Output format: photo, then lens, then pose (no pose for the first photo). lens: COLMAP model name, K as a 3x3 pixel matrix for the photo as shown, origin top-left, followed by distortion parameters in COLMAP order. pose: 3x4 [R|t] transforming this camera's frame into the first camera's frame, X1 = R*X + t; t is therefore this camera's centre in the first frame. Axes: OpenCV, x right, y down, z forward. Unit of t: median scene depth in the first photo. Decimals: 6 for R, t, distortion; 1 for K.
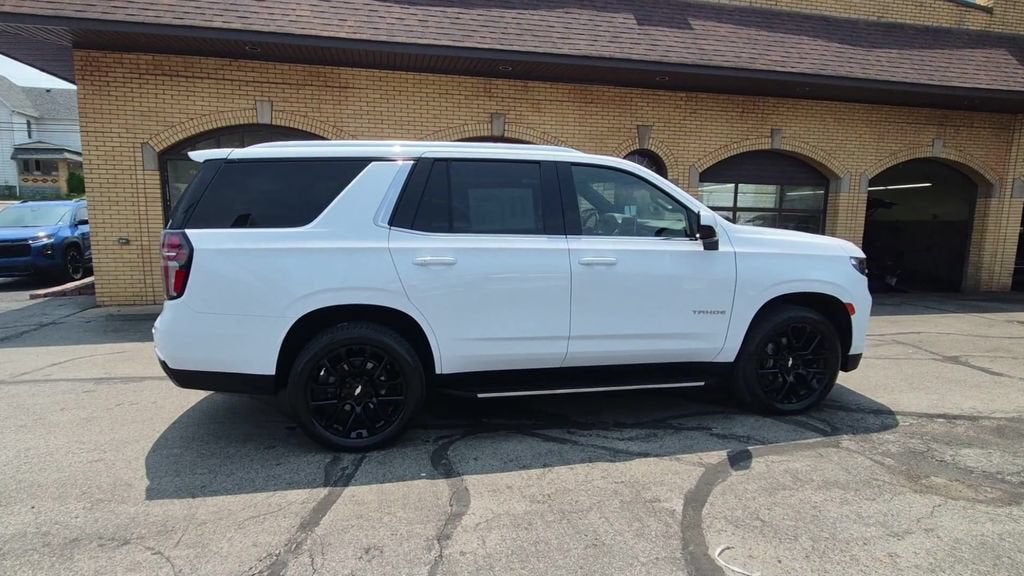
lens RADIAL K [[553.4, 0, 502.5], [0, 553.4, 289.3], [0, 0, 1]] dist [0.004989, -0.000513]
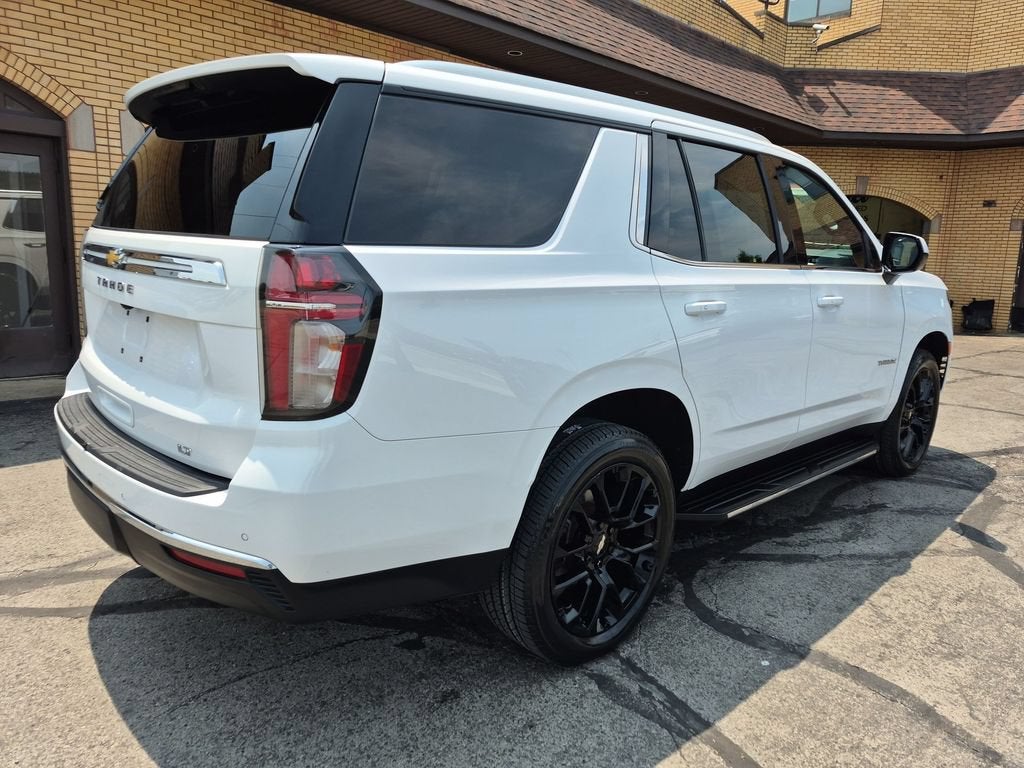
lens RADIAL K [[712.8, 0, 511.1], [0, 712.8, 364.5], [0, 0, 1]] dist [0.057010, -0.047567]
pose [[0.845029, -0.066704, 0.530544, -0.650159], [0.042401, 0.997423, 0.057868, -0.039194], [-0.533037, -0.026404, 0.845680, 0.414137]]
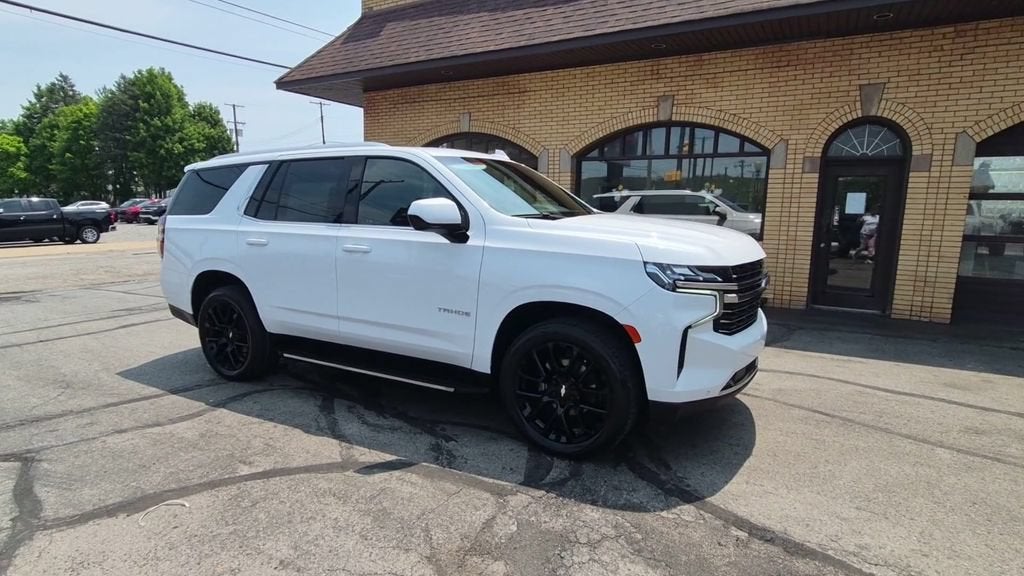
lens RADIAL K [[553.4, 0, 505.9], [0, 553.4, 279.9], [0, 0, 1]] dist [0.004989, -0.000513]
pose [[0.752238, 0.082513, -0.653705, 1.039344], [-0.086839, 0.995889, 0.025776, -0.041592], [0.653144, 0.037377, 0.756311, 0.375550]]
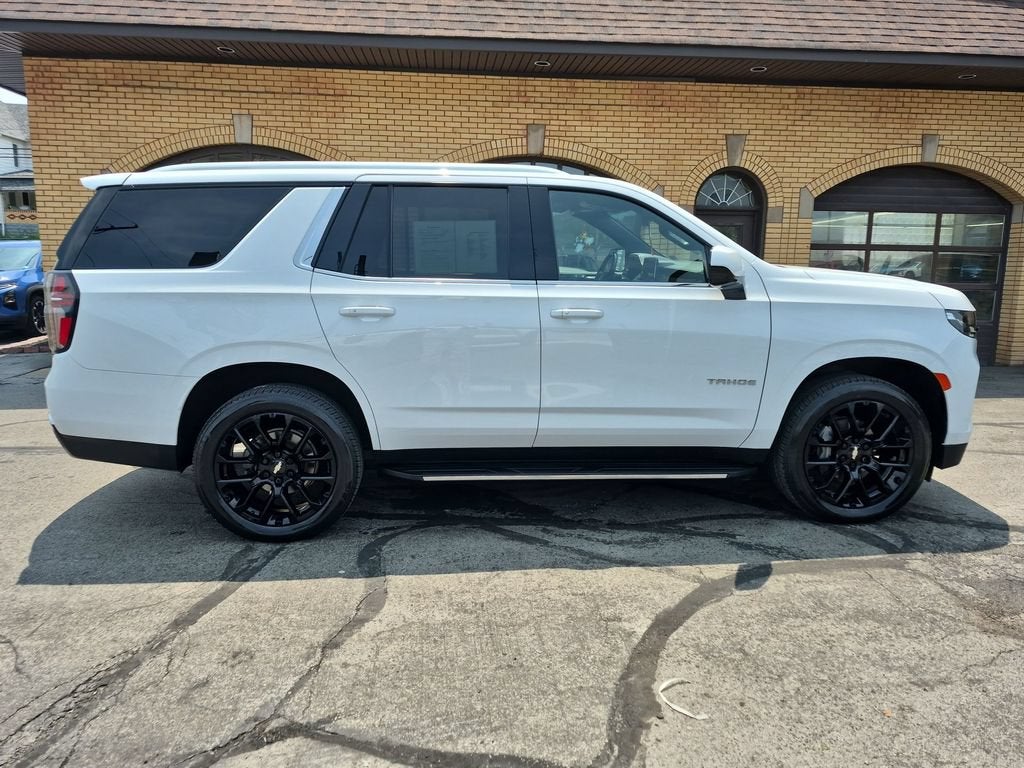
lens RADIAL K [[712.8, 0, 498.1], [0, 712.8, 373.1], [0, 0, 1]] dist [0.057010, -0.047567]
pose [[0.991929, 0.018253, -0.125477, 0.179805], [-0.015167, 0.999560, 0.025506, 0.009534], [0.125888, -0.023397, 0.991769, -0.010982]]
